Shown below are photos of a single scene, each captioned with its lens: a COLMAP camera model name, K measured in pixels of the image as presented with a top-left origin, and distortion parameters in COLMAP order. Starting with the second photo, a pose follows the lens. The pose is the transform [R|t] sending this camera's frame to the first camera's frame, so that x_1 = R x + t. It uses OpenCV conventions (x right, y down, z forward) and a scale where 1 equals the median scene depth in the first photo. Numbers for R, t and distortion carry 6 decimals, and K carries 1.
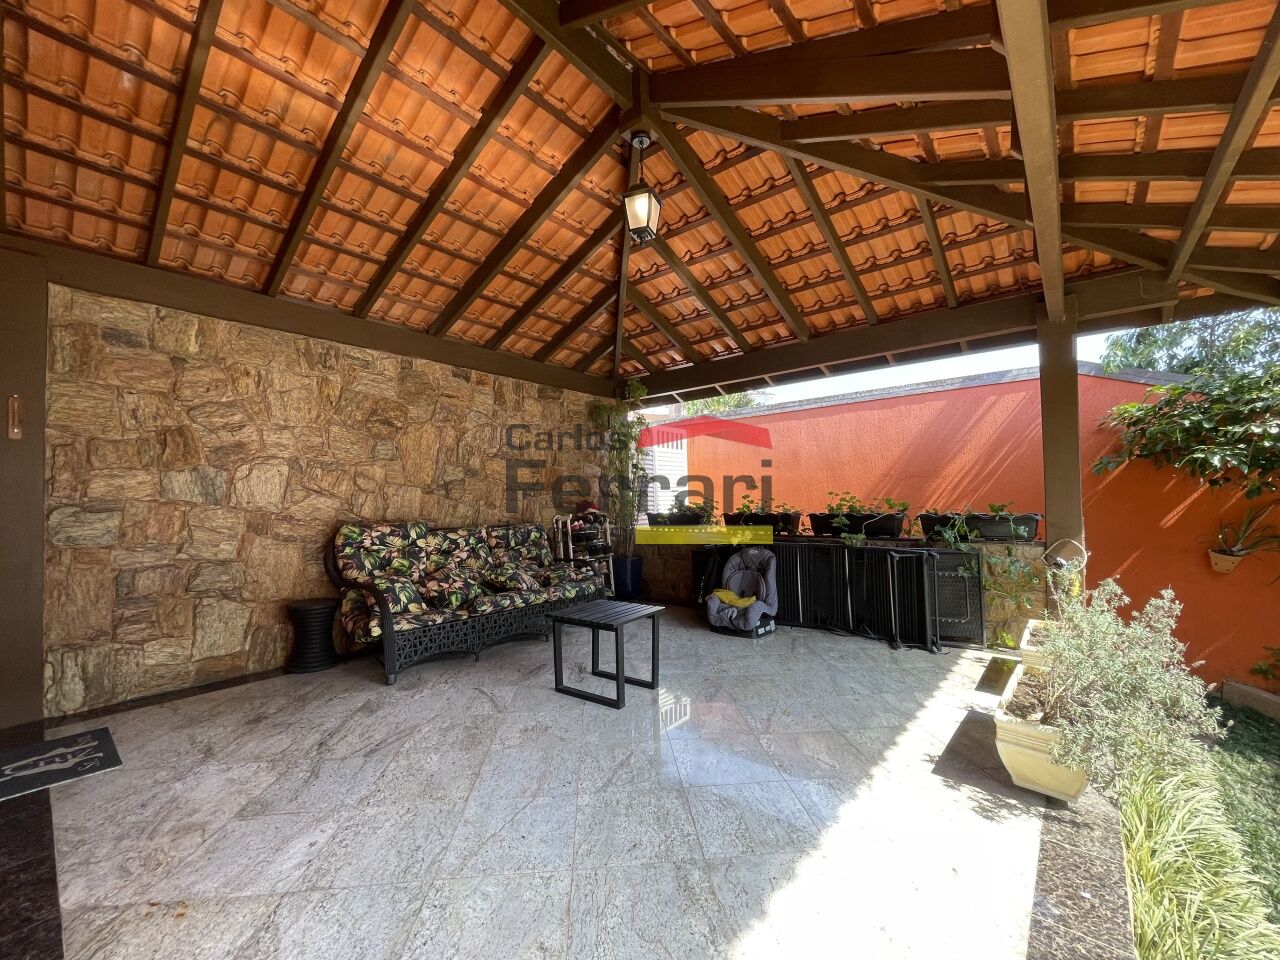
lens RADIAL K [[519.4, 0, 639.6], [0, 519.4, 479.7], [0, 0, 1]] dist [0.000093, 0.000327]
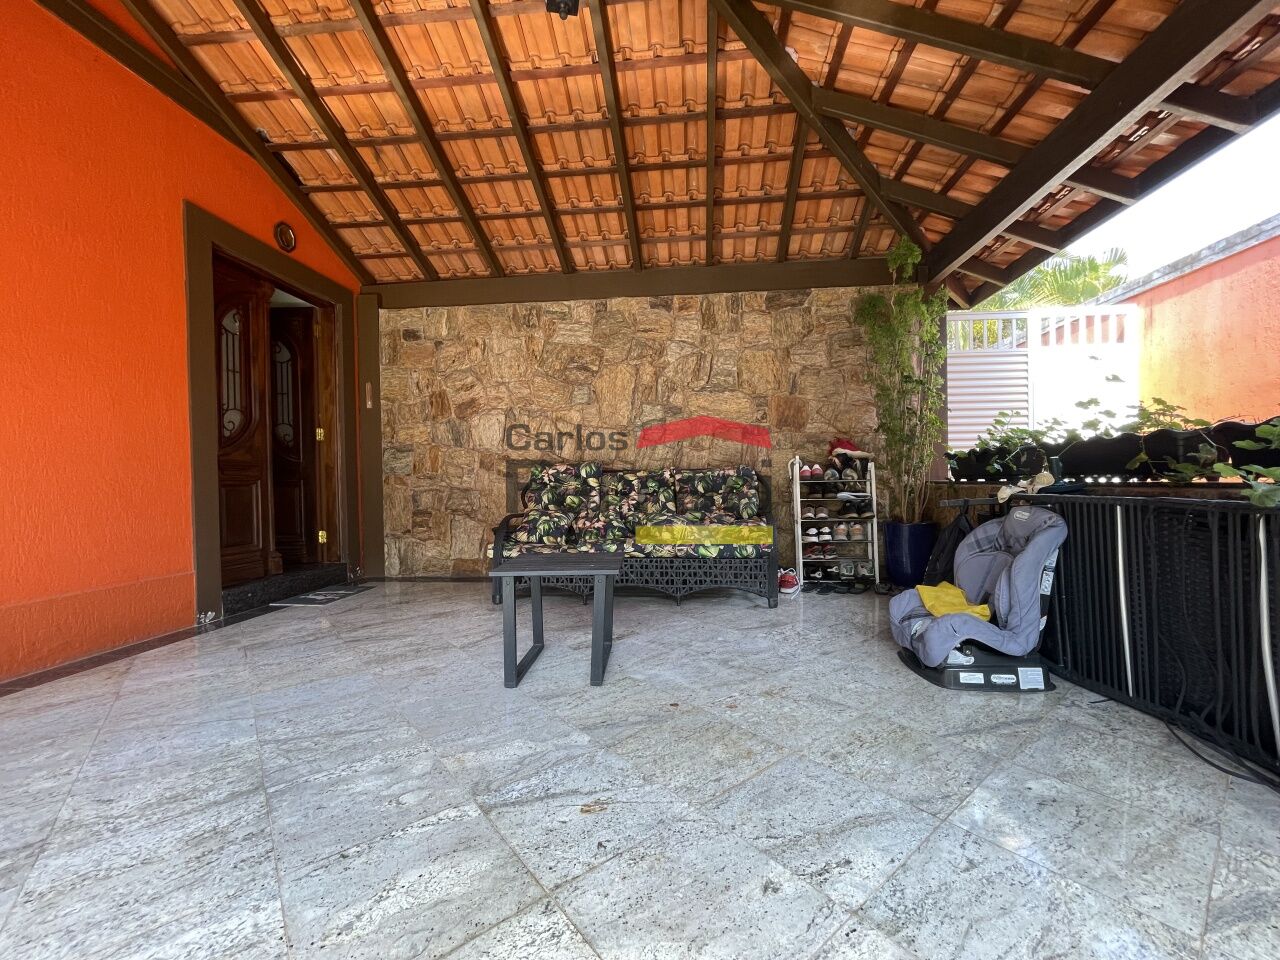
lens RADIAL K [[519.4, 0, 639.6], [0, 519.4, 479.7], [0, 0, 1]] dist [0.000093, 0.000327]
pose [[0.568407, 0.003878, -0.822738, 0.520267], [0.036973, 0.998858, 0.030252, 0.103419], [0.821916, -0.047614, 0.567615, 0.583363]]
